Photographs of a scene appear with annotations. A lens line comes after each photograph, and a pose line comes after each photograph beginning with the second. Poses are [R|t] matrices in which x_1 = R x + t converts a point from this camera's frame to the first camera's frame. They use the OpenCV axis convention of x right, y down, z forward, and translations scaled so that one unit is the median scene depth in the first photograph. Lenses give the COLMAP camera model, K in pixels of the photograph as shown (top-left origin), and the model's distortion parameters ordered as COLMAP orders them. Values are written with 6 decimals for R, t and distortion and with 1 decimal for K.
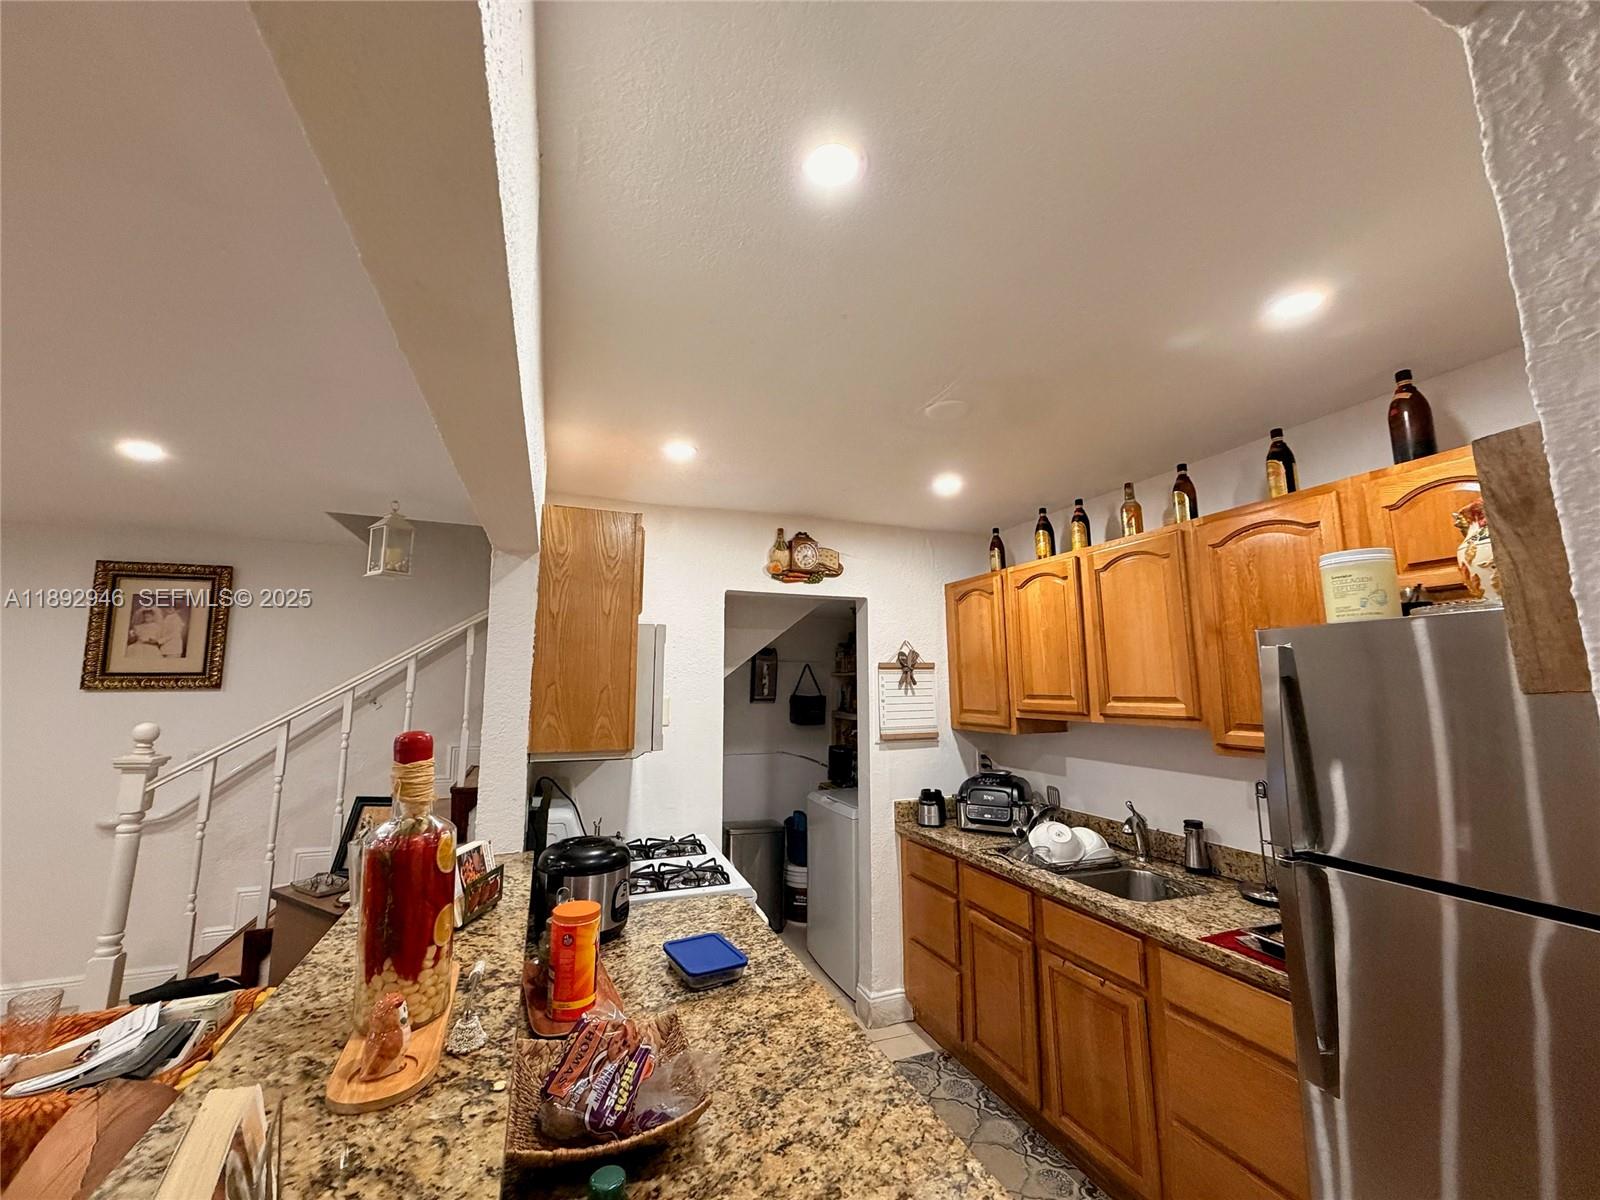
lens RADIAL K [[635.3, 0, 796.2], [0, 635.3, 597.4], [0, 0, 1]] dist [-0.000209, 0.000028]
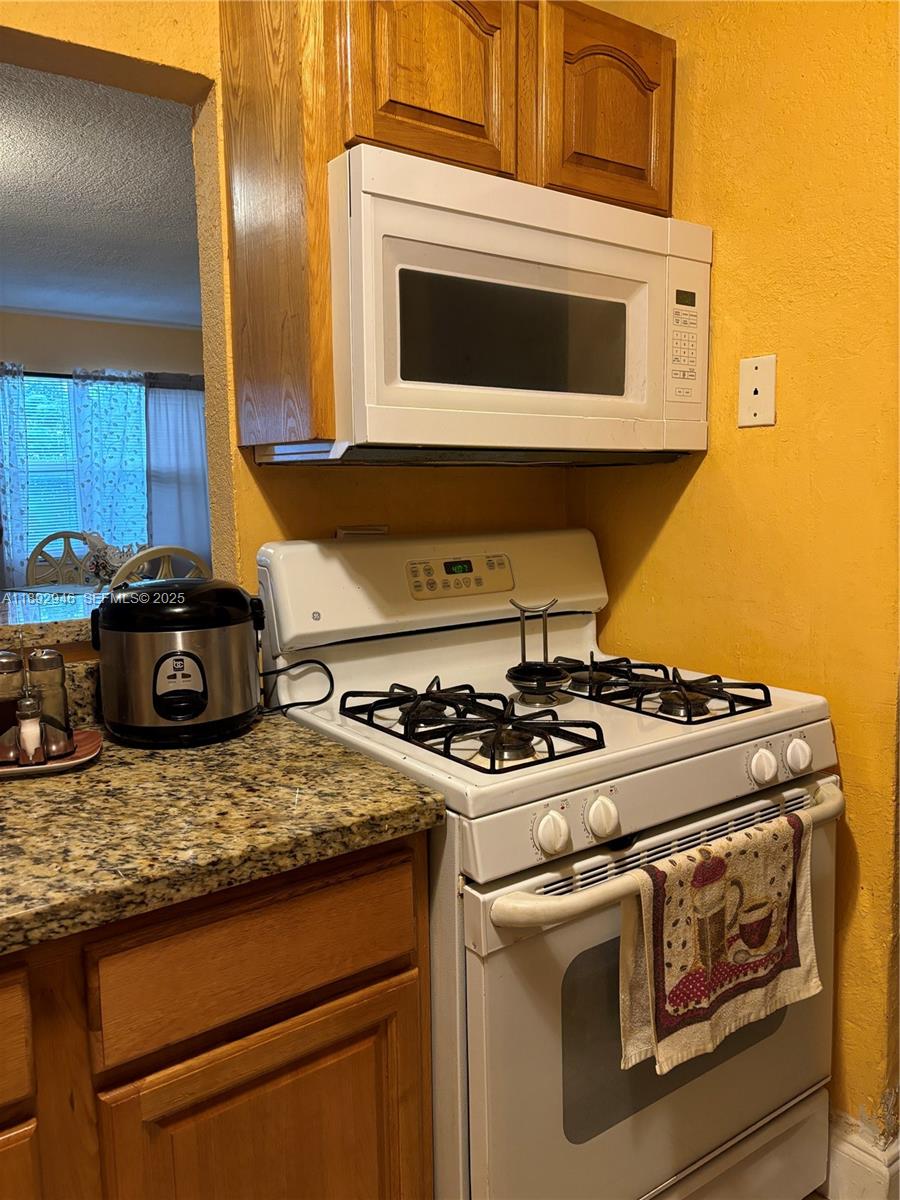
lens RADIAL K [[906.3, 0, 450.0], [0, 906.3, 600.0], [0, 0, 1]] dist [0.038854, -0.036011]
pose [[0.264273, 0.126730, -0.956086, 0.394970], [0.140895, 0.975621, 0.168264, 0.227196], [0.954101, -0.179176, 0.239974, 0.804730]]
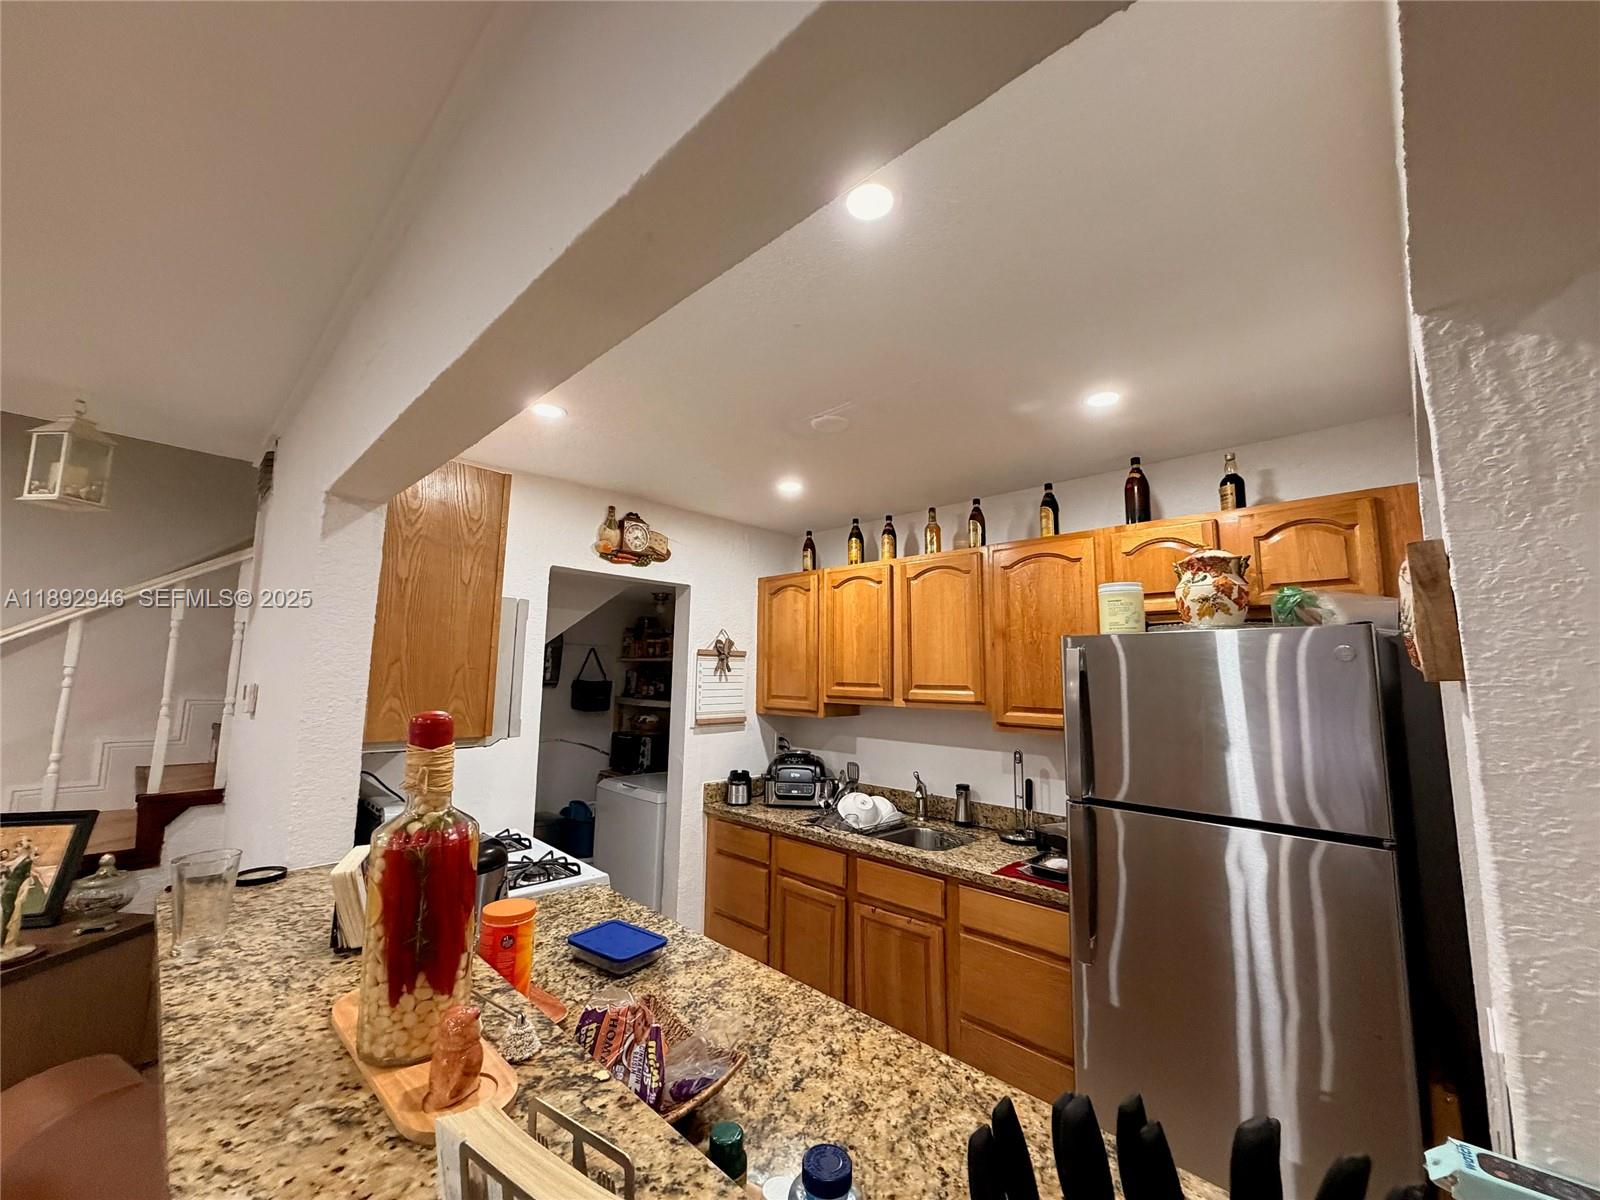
lens RADIAL K [[635.3, 0, 796.2], [0, 635.3, 597.4], [0, 0, 1]] dist [-0.000209, 0.000028]
pose [[0.907687, 0.070088, 0.413754, -0.220820], [-0.077827, 0.996965, 0.001855, 0.007405], [-0.412368, -0.033885, 0.910387, 0.009229]]
